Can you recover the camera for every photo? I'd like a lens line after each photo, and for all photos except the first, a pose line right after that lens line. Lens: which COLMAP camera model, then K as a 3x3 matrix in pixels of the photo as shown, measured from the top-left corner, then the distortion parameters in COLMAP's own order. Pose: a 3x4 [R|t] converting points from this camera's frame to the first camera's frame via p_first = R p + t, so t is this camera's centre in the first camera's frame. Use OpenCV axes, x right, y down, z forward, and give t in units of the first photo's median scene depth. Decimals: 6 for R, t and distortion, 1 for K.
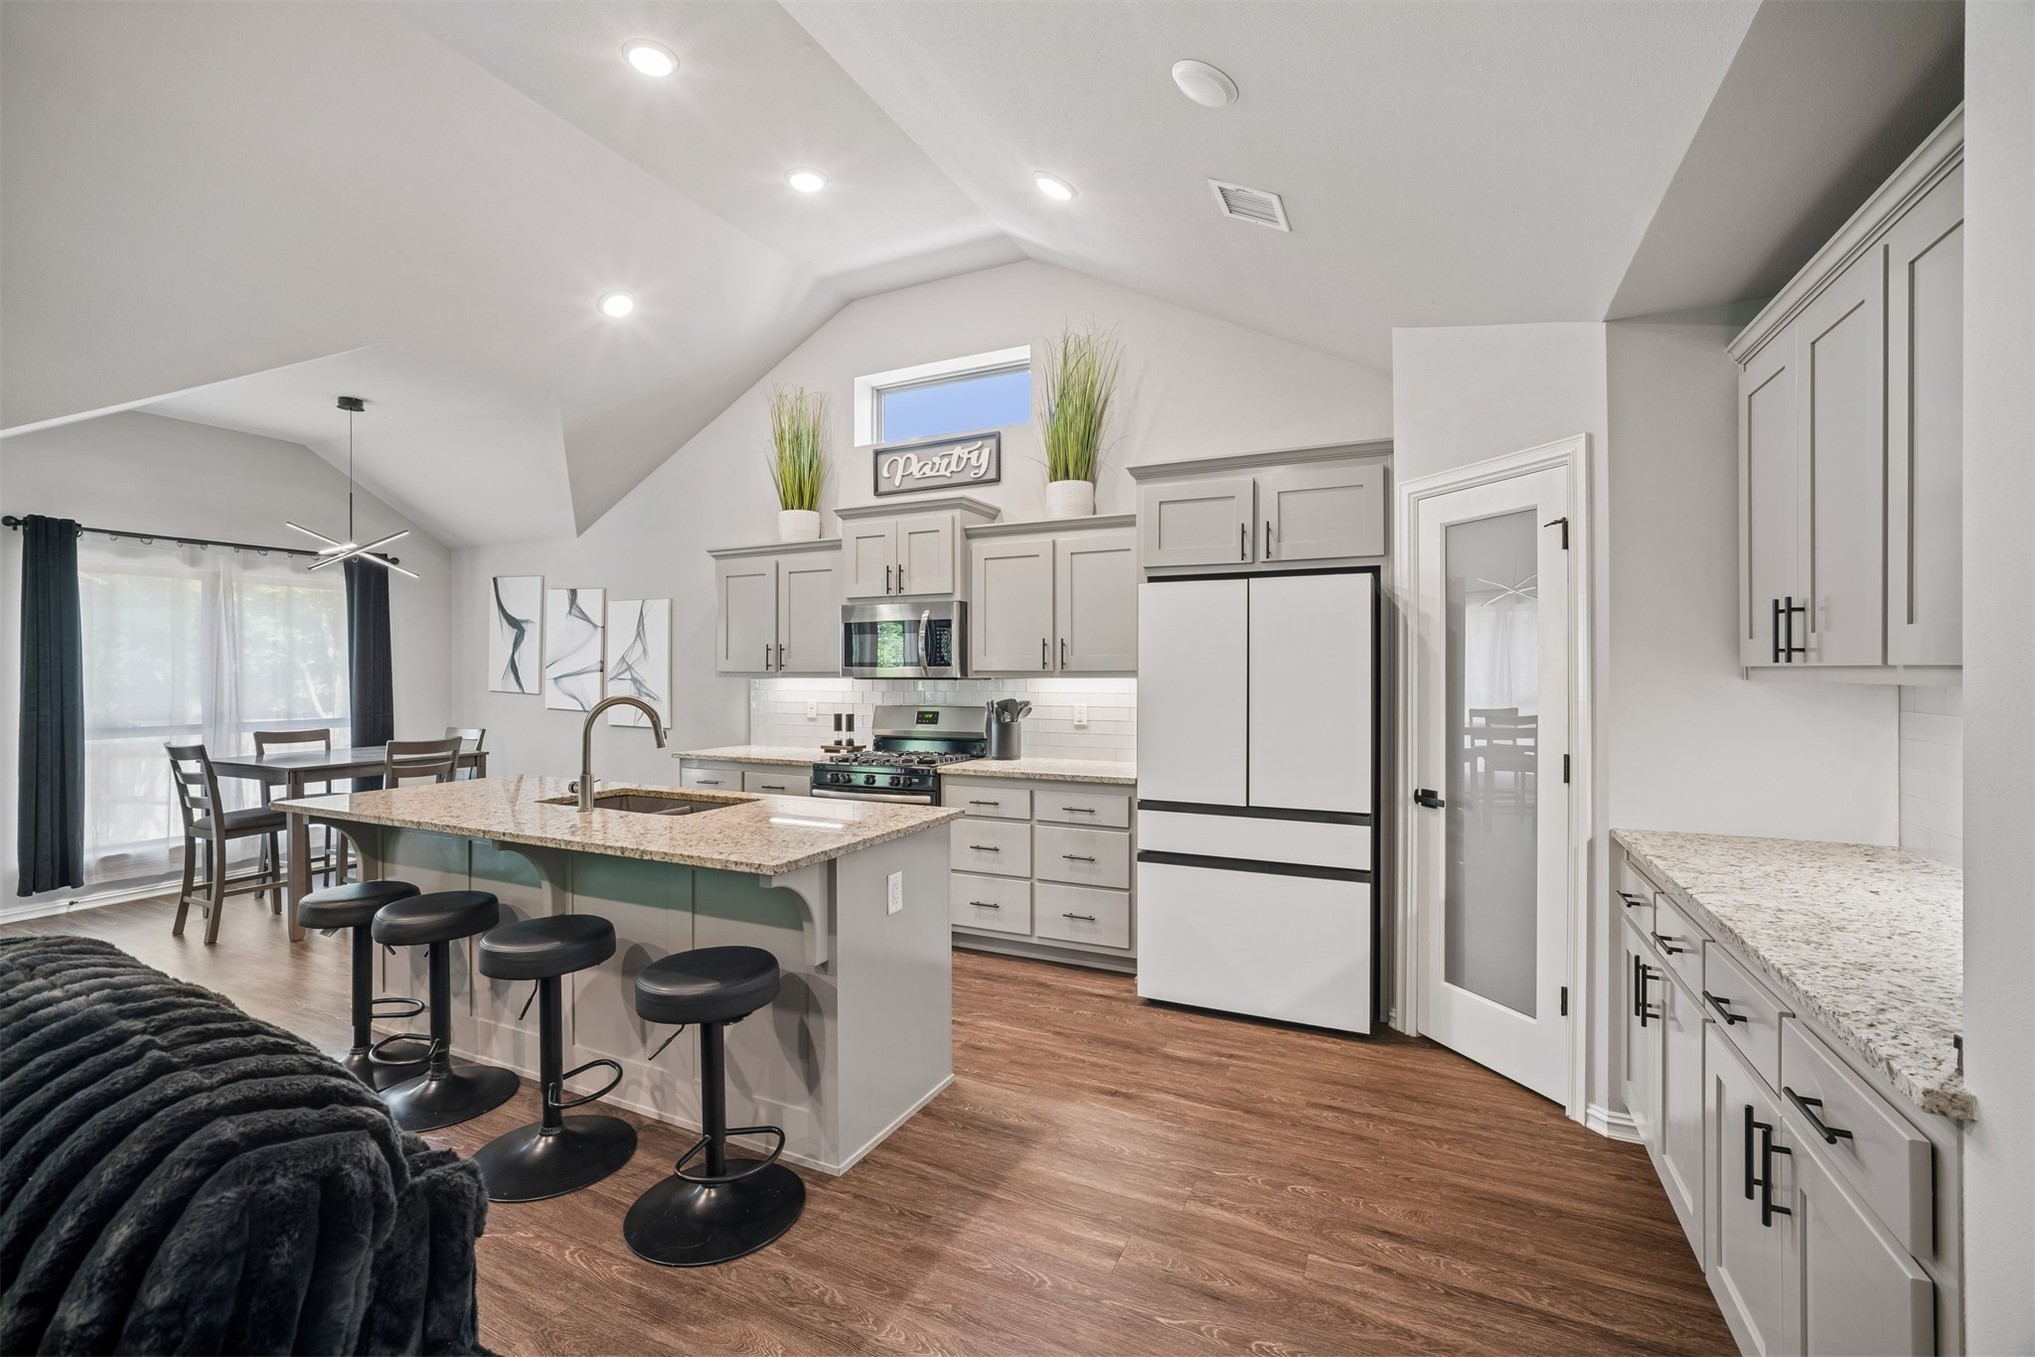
lens RADIAL K [[871.3, 0, 1003.2], [0, 871.3, 670.7], [0, 0, 1]] dist [-0.021662, 0.011230]
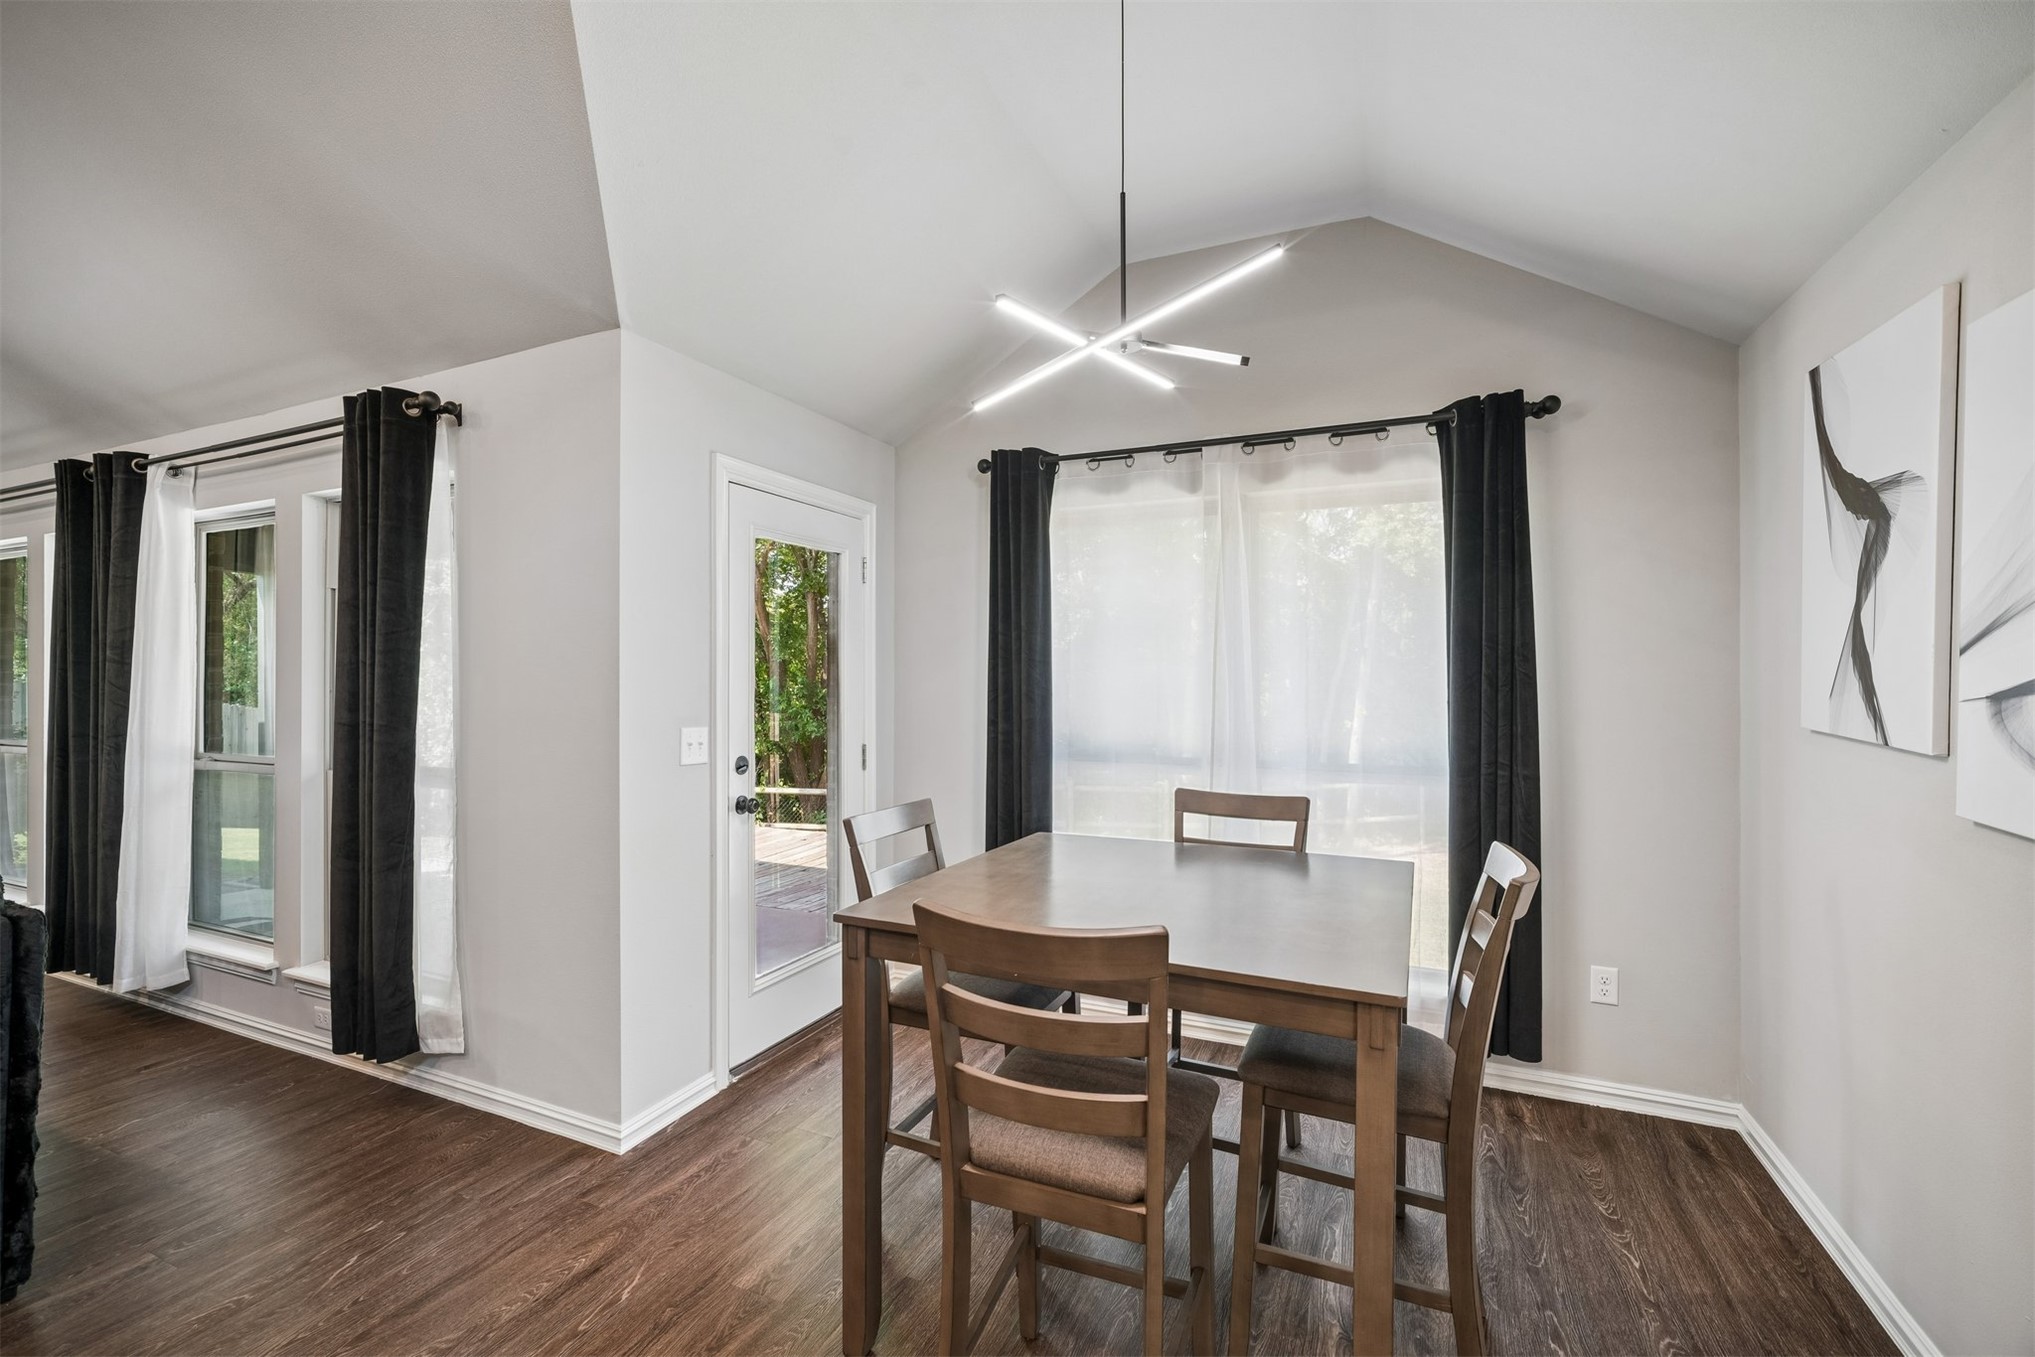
lens RADIAL K [[862.7, 0, 1017.5], [0, 862.7, 678.5], [0, 0, 1]] dist [-0.003119, -0.000364]
pose [[0.035099, 0.007521, -0.999356, -0.429989], [-0.001831, 0.999970, 0.007461, 0.003009], [0.999382, 0.001568, 0.035112, 1.048895]]
